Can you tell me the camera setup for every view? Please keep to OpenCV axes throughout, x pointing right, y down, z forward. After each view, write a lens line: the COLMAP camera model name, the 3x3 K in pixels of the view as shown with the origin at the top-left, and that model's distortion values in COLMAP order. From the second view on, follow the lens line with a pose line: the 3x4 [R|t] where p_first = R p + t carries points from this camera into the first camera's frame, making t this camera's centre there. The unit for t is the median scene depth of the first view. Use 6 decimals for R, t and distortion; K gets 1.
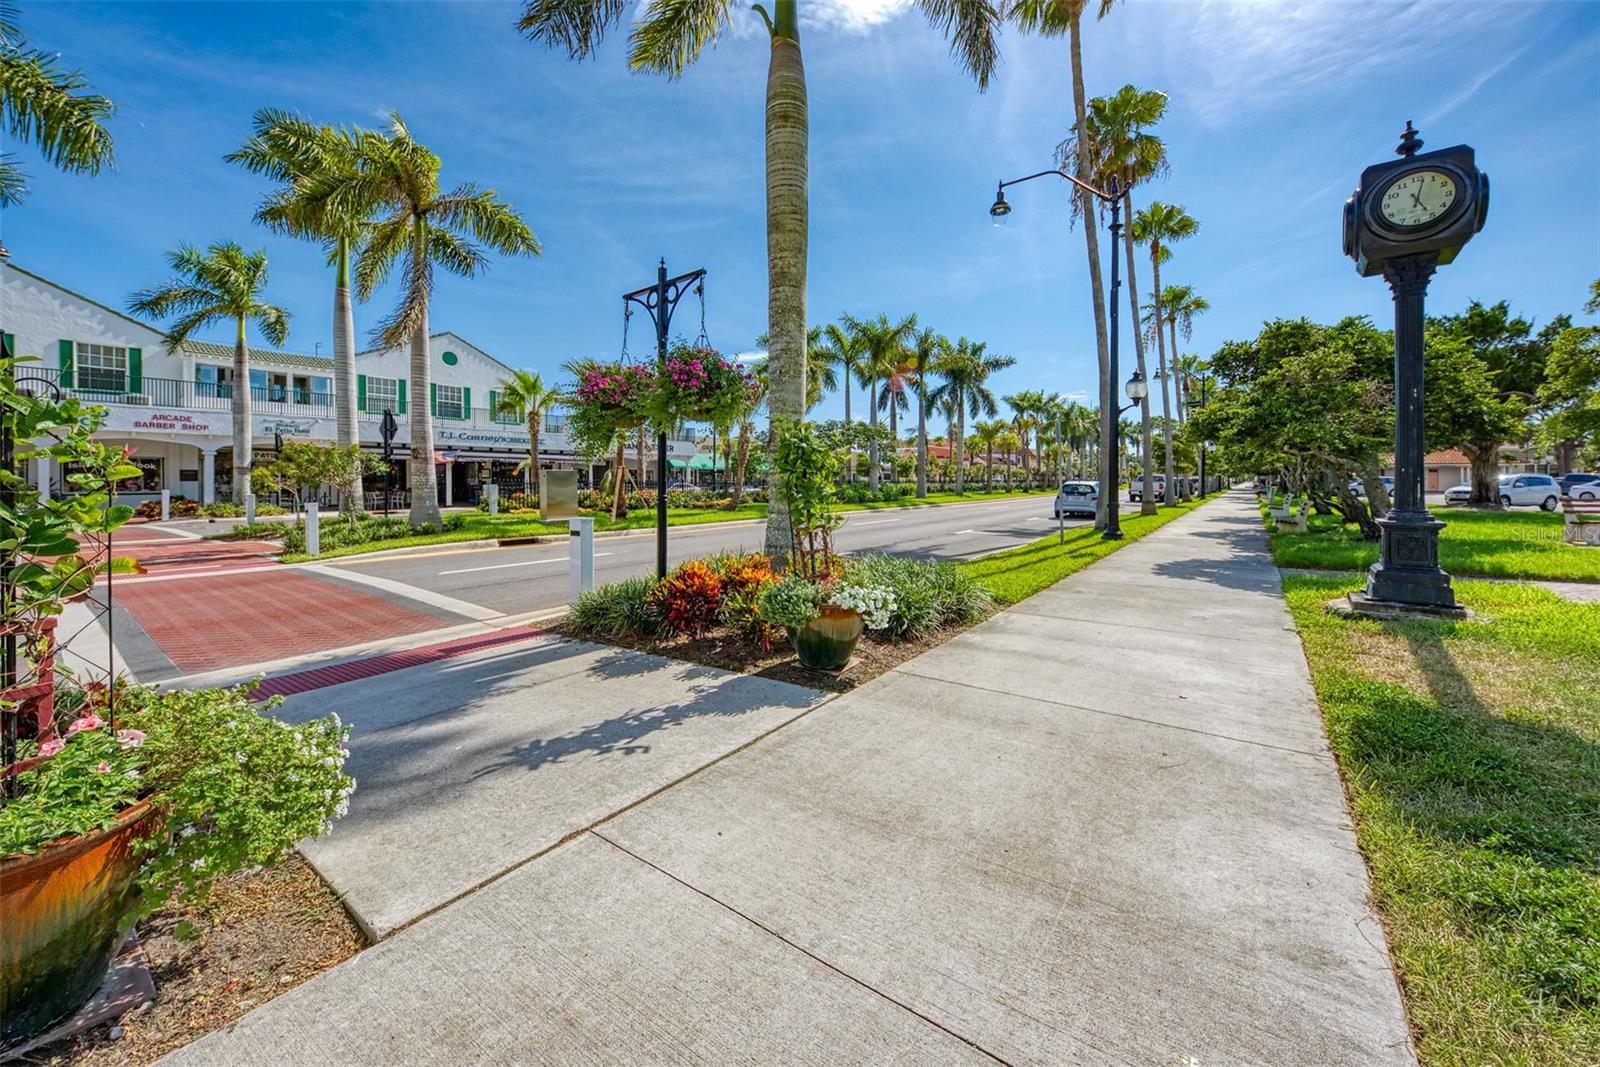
lens RADIAL K [[564.7, 0, 817.1], [0, 564.7, 494.8], [0, 0, 1]] dist [-0.002706, -0.000315]
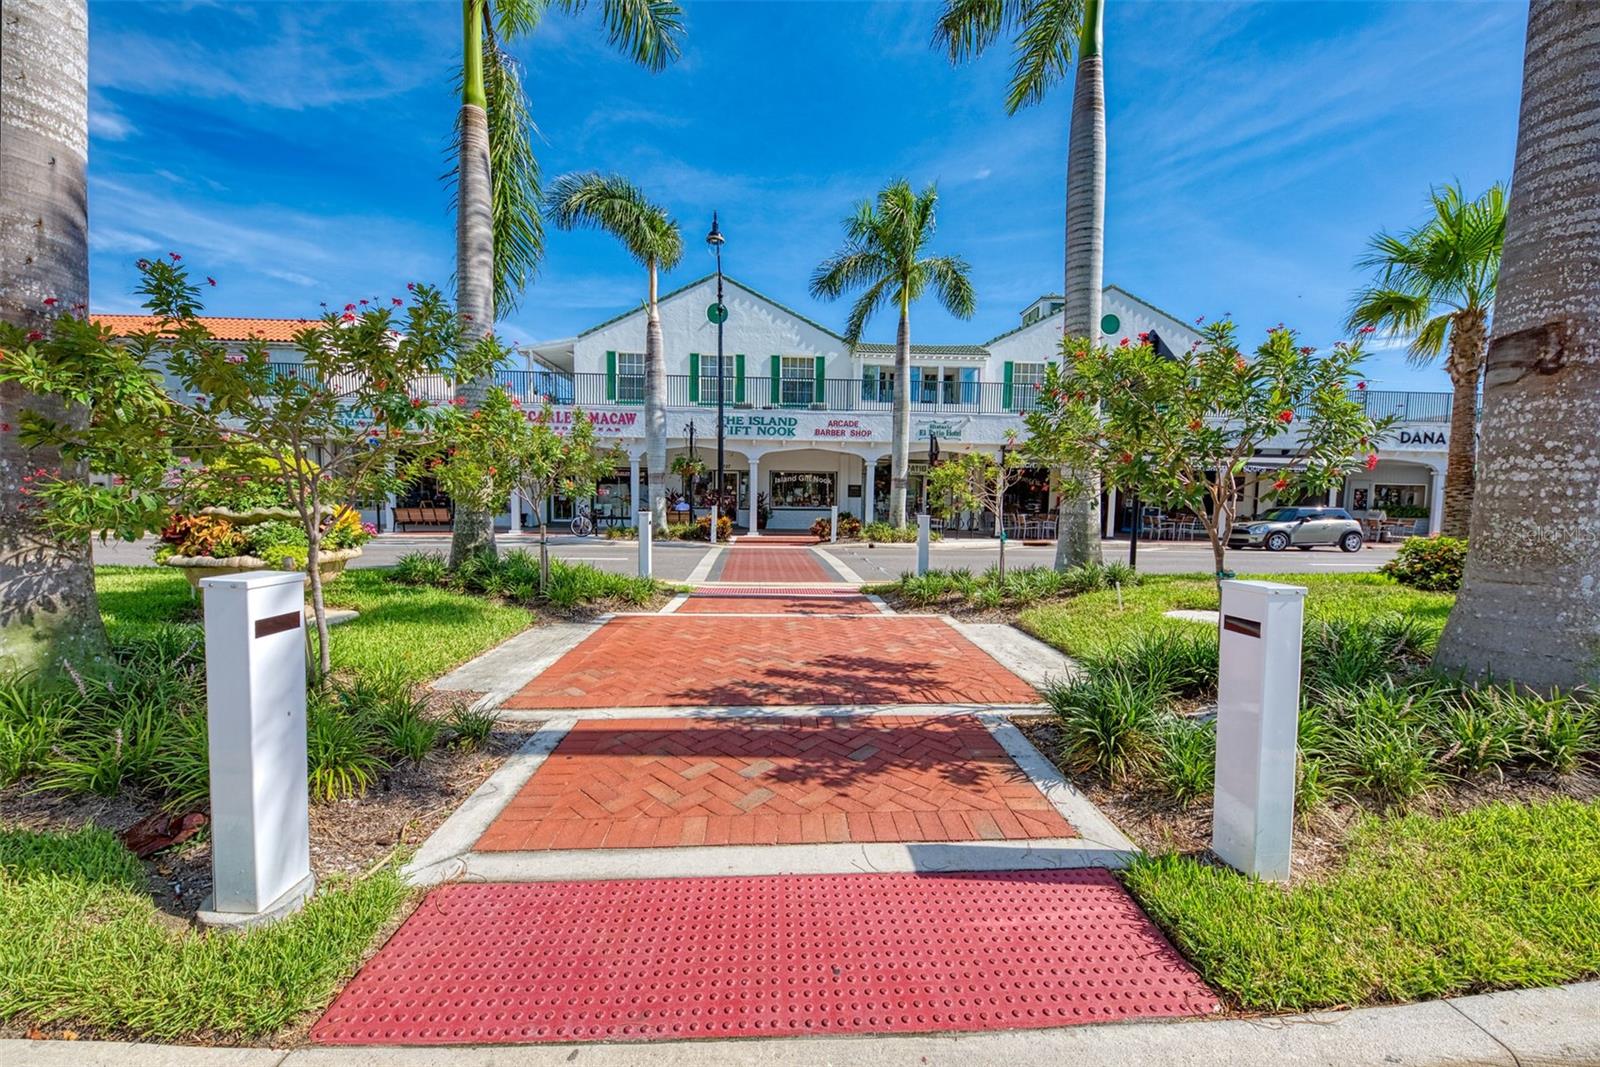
lens RADIAL K [[564.7, 0, 799.3], [0, 564.7, 530.3], [0, 0, 1]] dist [-0.002706, -0.000315]
pose [[0.586731, 0.048533, -0.808326, -0.452935], [-0.029537, 0.998821, 0.038531, -0.003281], [0.809243, 0.001268, 0.587473, 0.413922]]
